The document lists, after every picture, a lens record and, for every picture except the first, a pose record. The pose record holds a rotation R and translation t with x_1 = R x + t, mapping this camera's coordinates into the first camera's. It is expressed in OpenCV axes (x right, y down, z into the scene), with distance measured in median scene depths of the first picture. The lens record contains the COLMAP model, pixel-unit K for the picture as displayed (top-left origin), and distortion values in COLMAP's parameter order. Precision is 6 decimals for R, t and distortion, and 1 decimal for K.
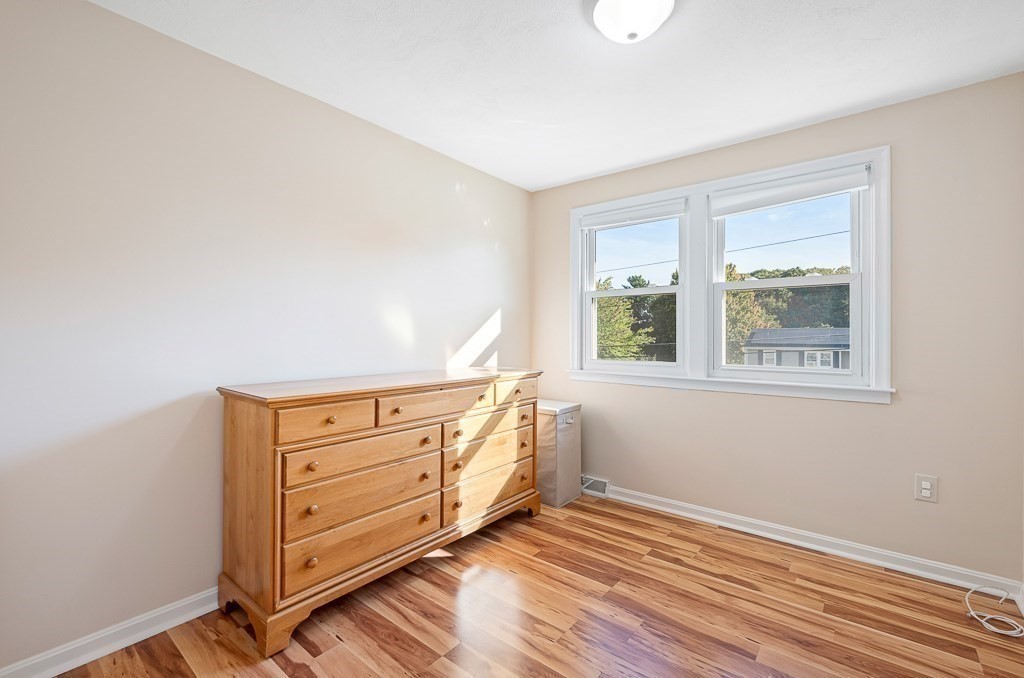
lens RADIAL K [[436.0, 0, 511.9], [0, 436.0, 335.9], [0, 0, 1]] dist [-0.000040, 0.000239]
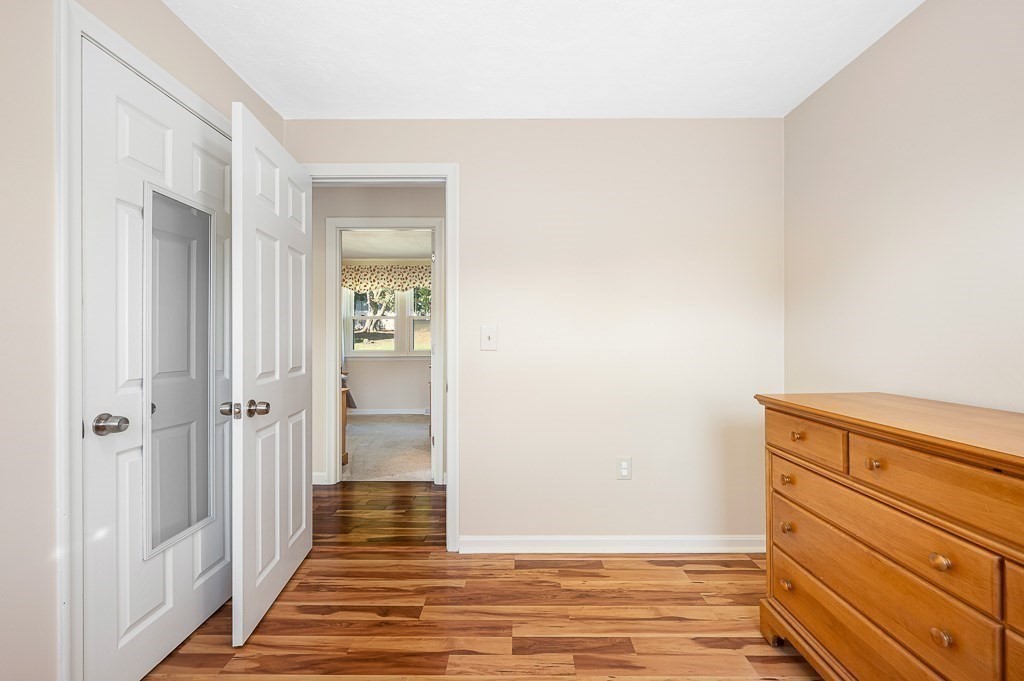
lens RADIAL K [[436.0, 0, 510.1], [0, 436.0, 339.2], [0, 0, 1]] dist [-0.000040, 0.000239]
pose [[-0.783350, 0.000543, -0.621580, 0.497954], [0.002115, 0.999996, -0.001792, 0.005342], [0.621577, -0.002718, -0.783348, 1.206785]]
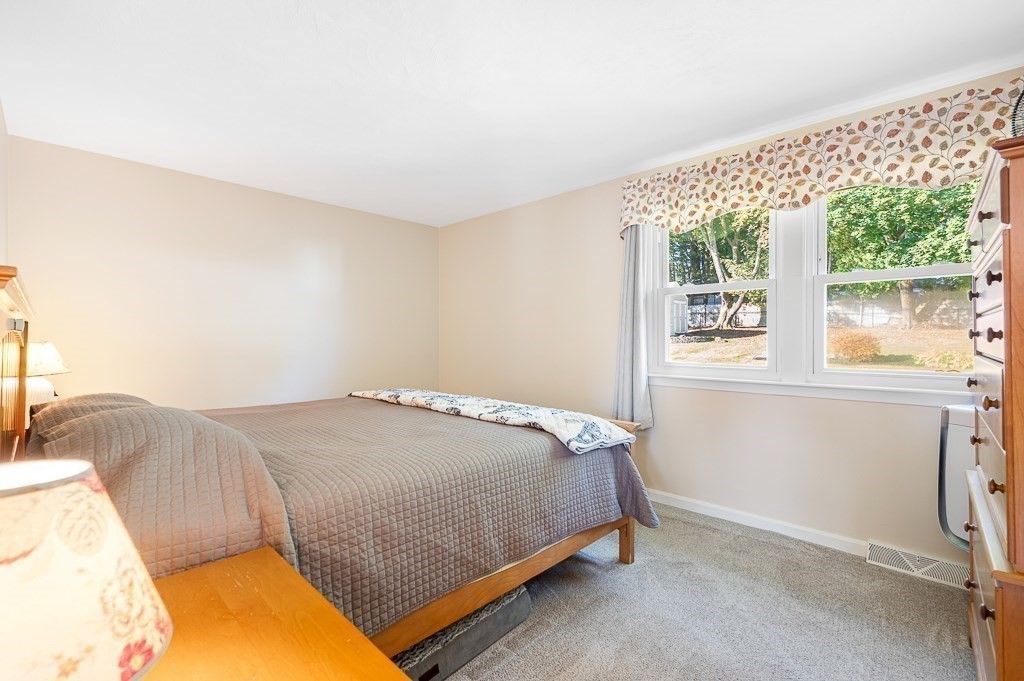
lens RADIAL K [[436.0, 0, 513.6], [0, 436.0, 337.1], [0, 0, 1]] dist [-0.000040, 0.000239]
pose [[-0.995809, -0.000538, 0.091452, 0.170818], [-0.000750, 0.999997, -0.002279, 0.002282], [-0.091451, -0.002338, -0.995807, 0.413195]]
